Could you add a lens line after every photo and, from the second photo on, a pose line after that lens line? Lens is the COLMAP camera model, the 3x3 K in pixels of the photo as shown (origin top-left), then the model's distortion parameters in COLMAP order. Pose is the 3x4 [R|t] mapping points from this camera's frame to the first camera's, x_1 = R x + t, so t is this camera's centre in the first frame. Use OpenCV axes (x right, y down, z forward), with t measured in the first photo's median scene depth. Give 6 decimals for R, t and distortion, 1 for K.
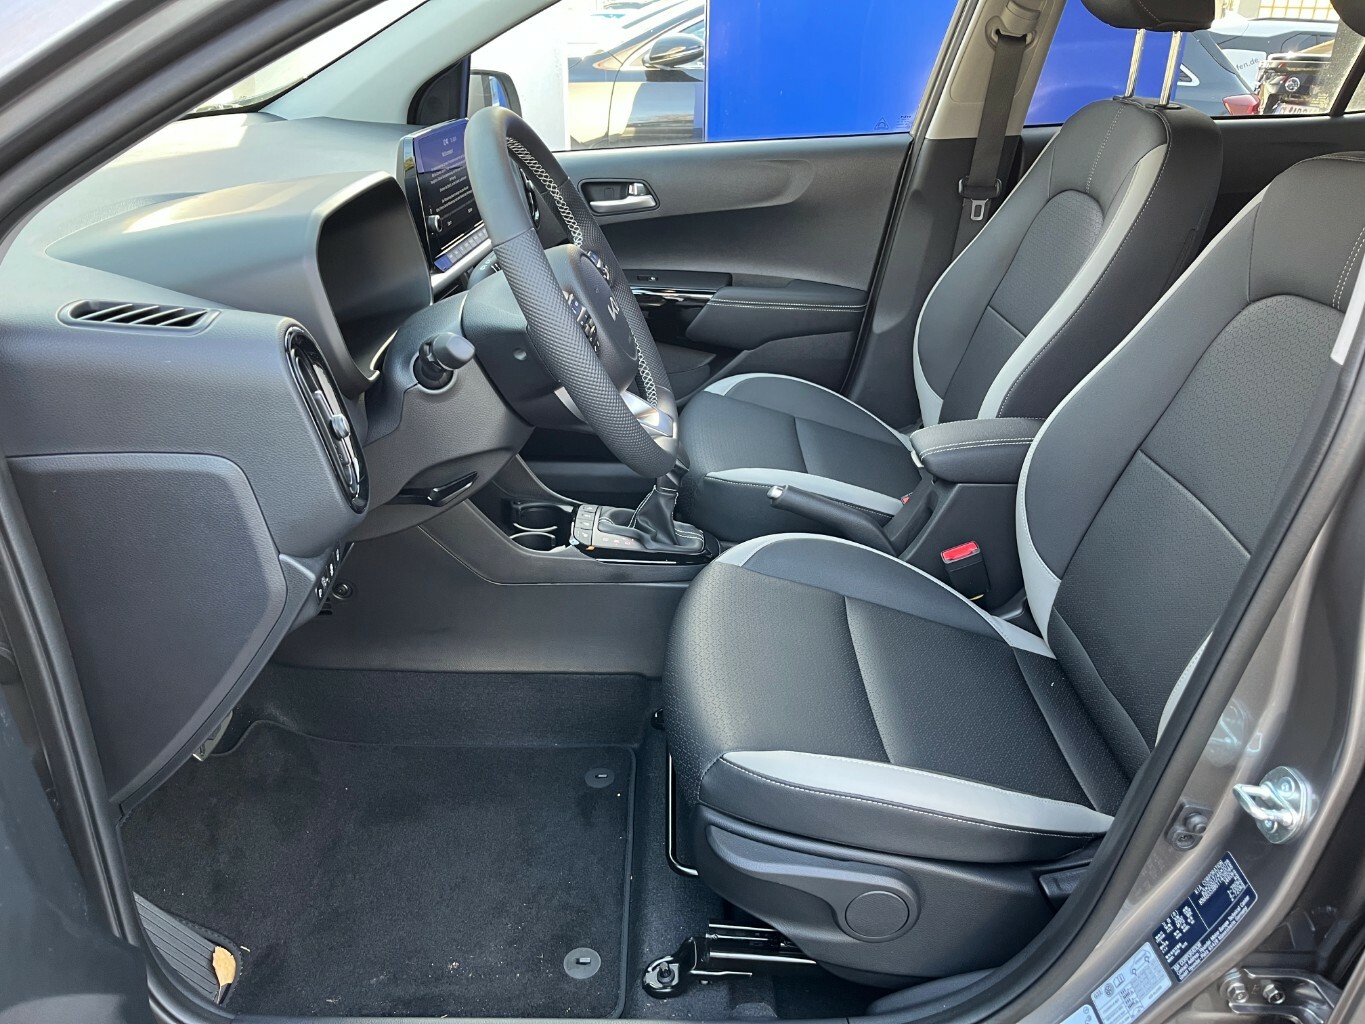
lens RADIAL K [[1050.6, 0, 682.5], [0, 1050.6, 512.0], [0, 0, 1]] dist [0.059925, -0.071541]
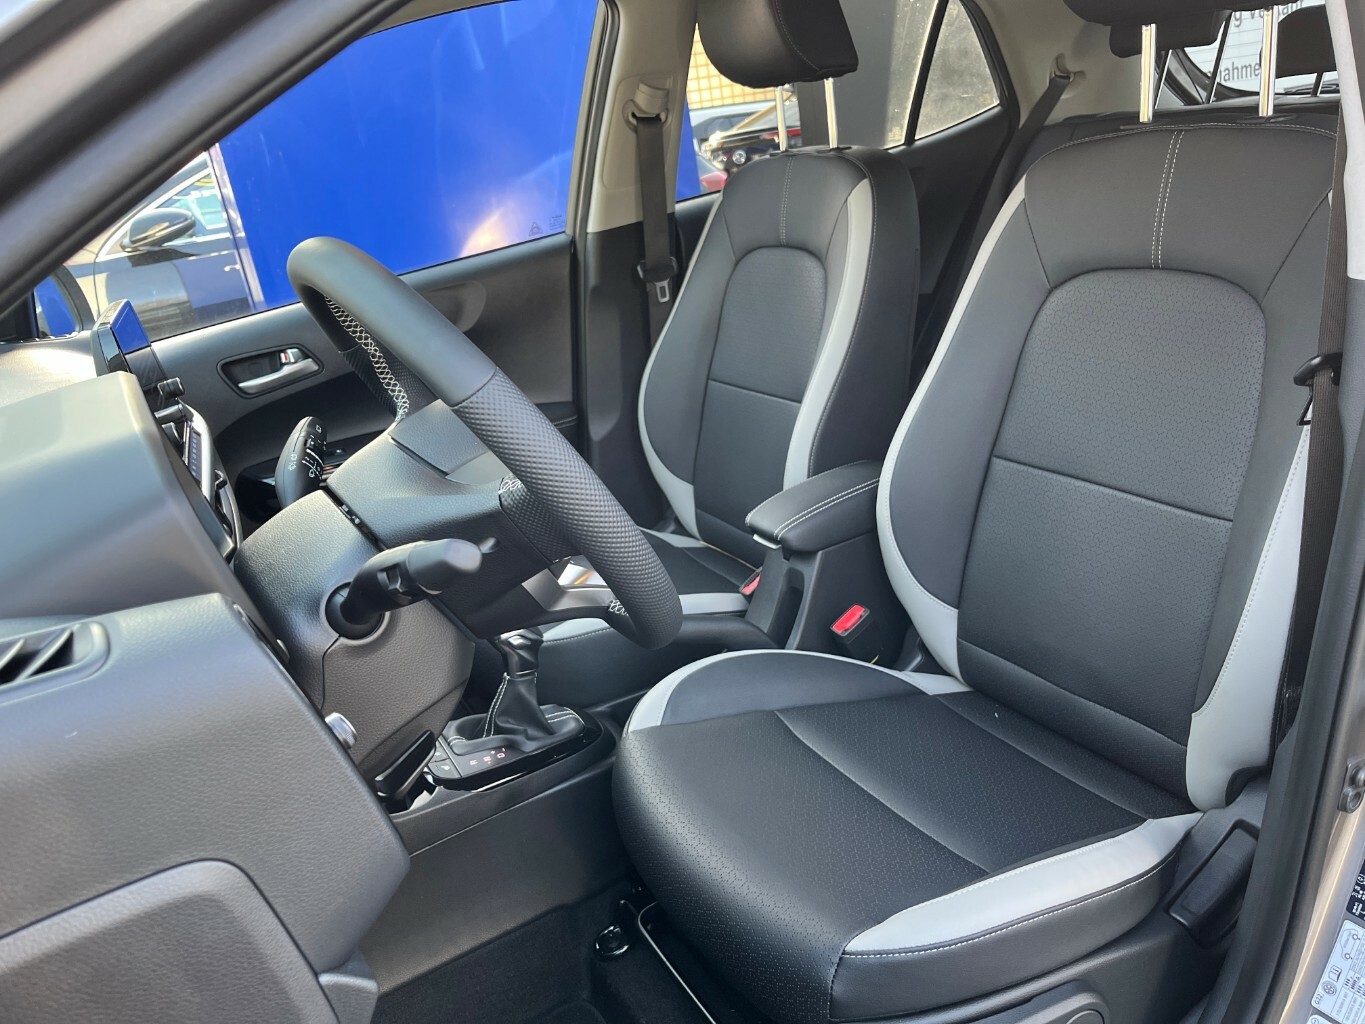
lens RADIAL K [[1050.6, 0, 682.5], [0, 1050.6, 512.0], [0, 0, 1]] dist [0.059925, -0.071541]
pose [[0.854139, -0.302319, 0.423142, -0.187834], [0.351548, 0.935253, -0.041419, -0.052945], [-0.383223, 0.184132, 0.905116, 0.166315]]
